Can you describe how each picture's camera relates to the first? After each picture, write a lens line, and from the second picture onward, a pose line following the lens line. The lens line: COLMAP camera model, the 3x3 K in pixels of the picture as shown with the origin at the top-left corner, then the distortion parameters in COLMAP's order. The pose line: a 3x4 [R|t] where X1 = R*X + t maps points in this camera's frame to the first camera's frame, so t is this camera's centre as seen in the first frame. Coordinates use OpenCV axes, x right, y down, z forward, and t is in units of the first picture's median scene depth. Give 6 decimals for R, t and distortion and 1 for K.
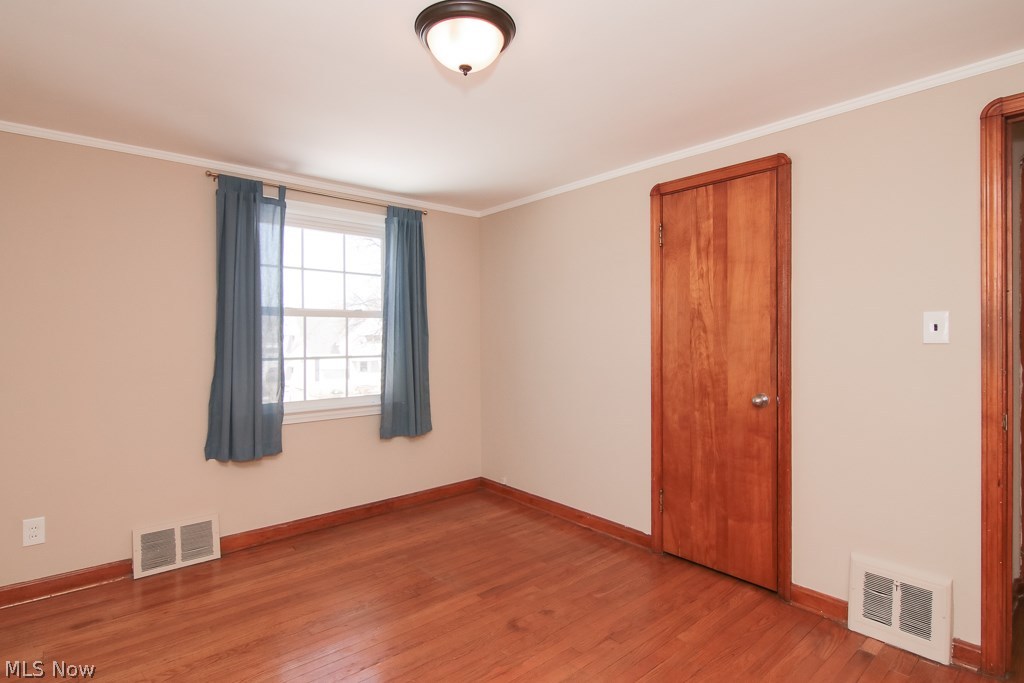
lens RADIAL K [[526.4, 0, 510.4], [0, 526.4, 339.8], [0, 0, 1]] dist [0.015937, -0.010003]
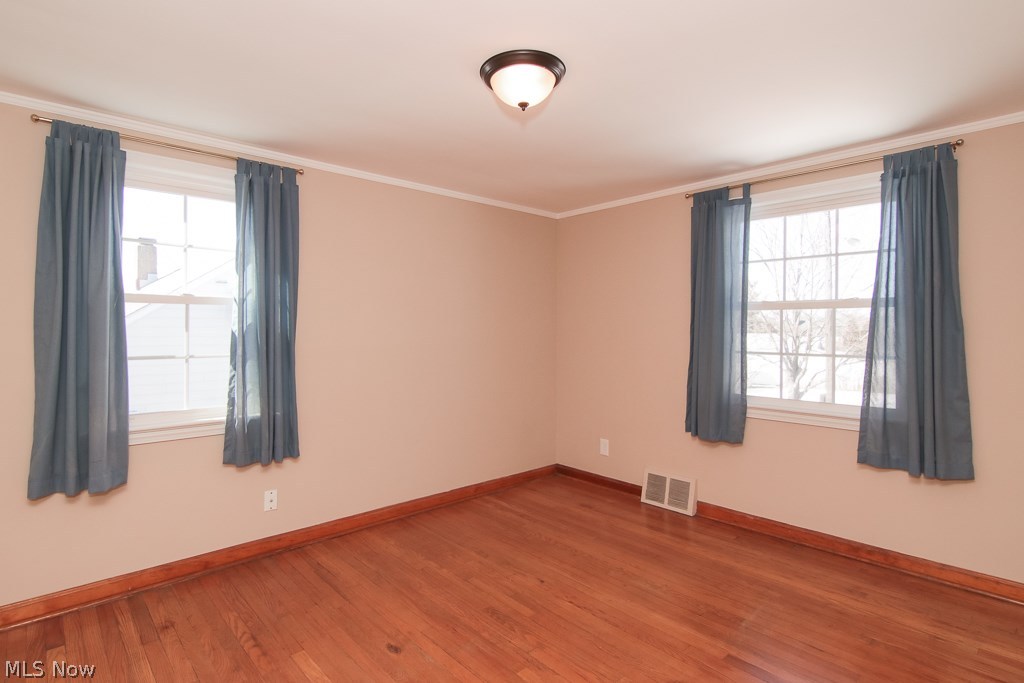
lens RADIAL K [[526.4, 0, 505.3], [0, 526.4, 332.9], [0, 0, 1]] dist [0.015937, -0.010003]
pose [[0.014692, 0.009600, -0.999846, 0.406289], [-0.010962, 0.999895, 0.009439, -0.004497], [0.999832, 0.010821, 0.014796, 0.360603]]
